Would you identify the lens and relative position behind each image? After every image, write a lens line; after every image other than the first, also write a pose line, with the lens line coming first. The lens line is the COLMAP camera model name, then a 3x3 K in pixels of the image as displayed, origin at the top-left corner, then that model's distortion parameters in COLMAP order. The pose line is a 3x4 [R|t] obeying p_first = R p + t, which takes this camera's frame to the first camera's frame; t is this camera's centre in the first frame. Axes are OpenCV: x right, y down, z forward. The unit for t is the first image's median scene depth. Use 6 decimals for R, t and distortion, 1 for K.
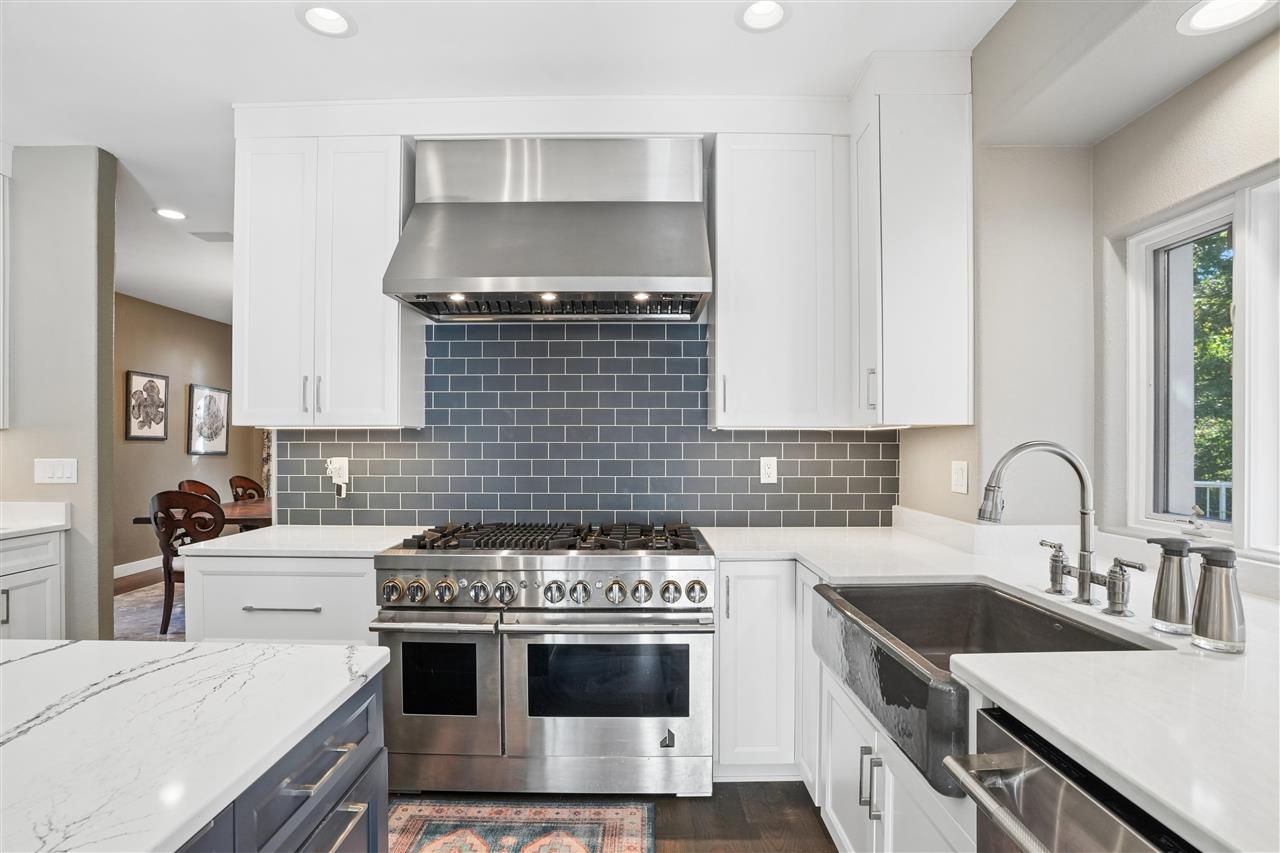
lens RADIAL K [[641.0, 0, 637.1], [0, 641.0, 438.0], [0, 0, 1]] dist [-0.034093, 0.001073]
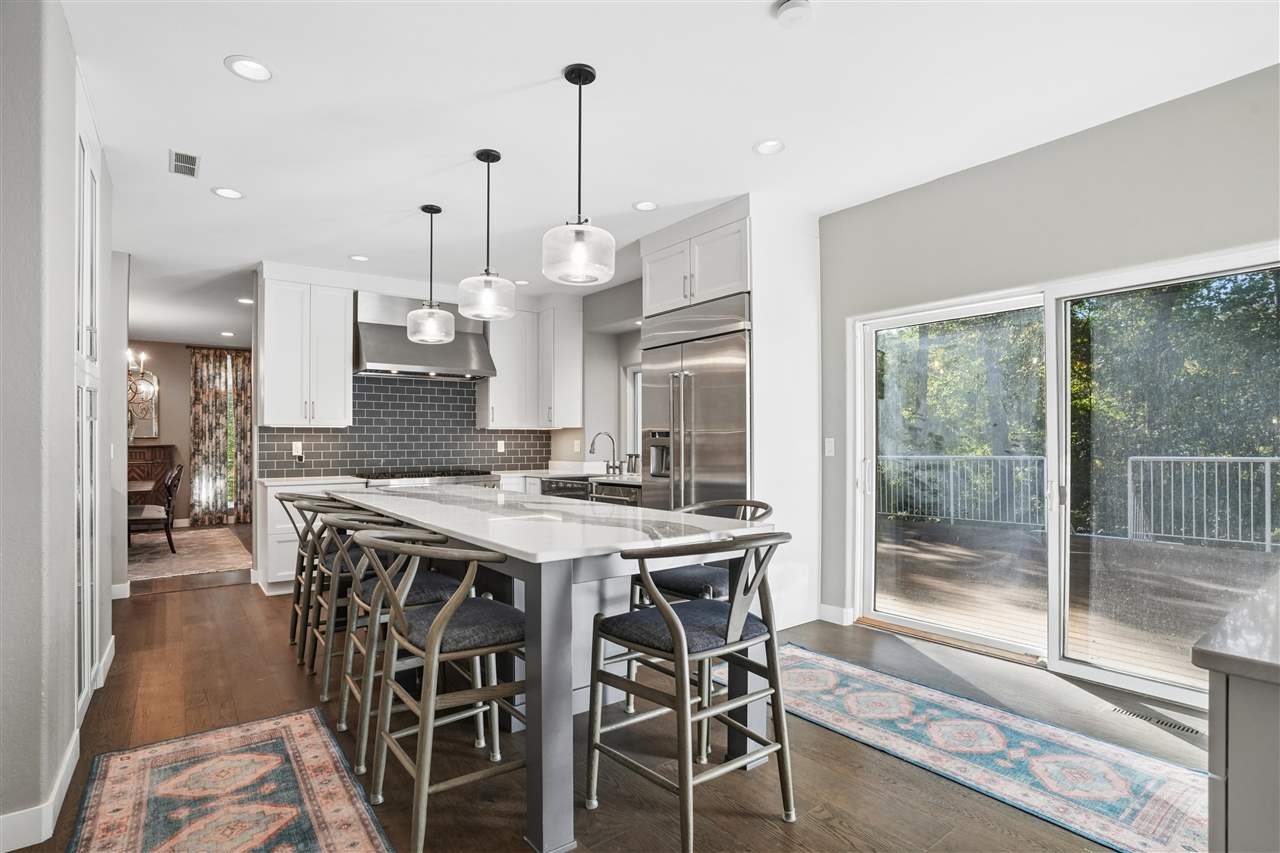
lens RADIAL K [[641.0, 0, 637.1], [0, 641.0, 438.0], [0, 0, 1]] dist [-0.034093, 0.001073]
pose [[0.802275, -0.001797, 0.596952, -0.787263], [0.004950, 0.999981, -0.003642, 0.030621], [-0.596934, 0.005877, 0.802269, -1.159460]]
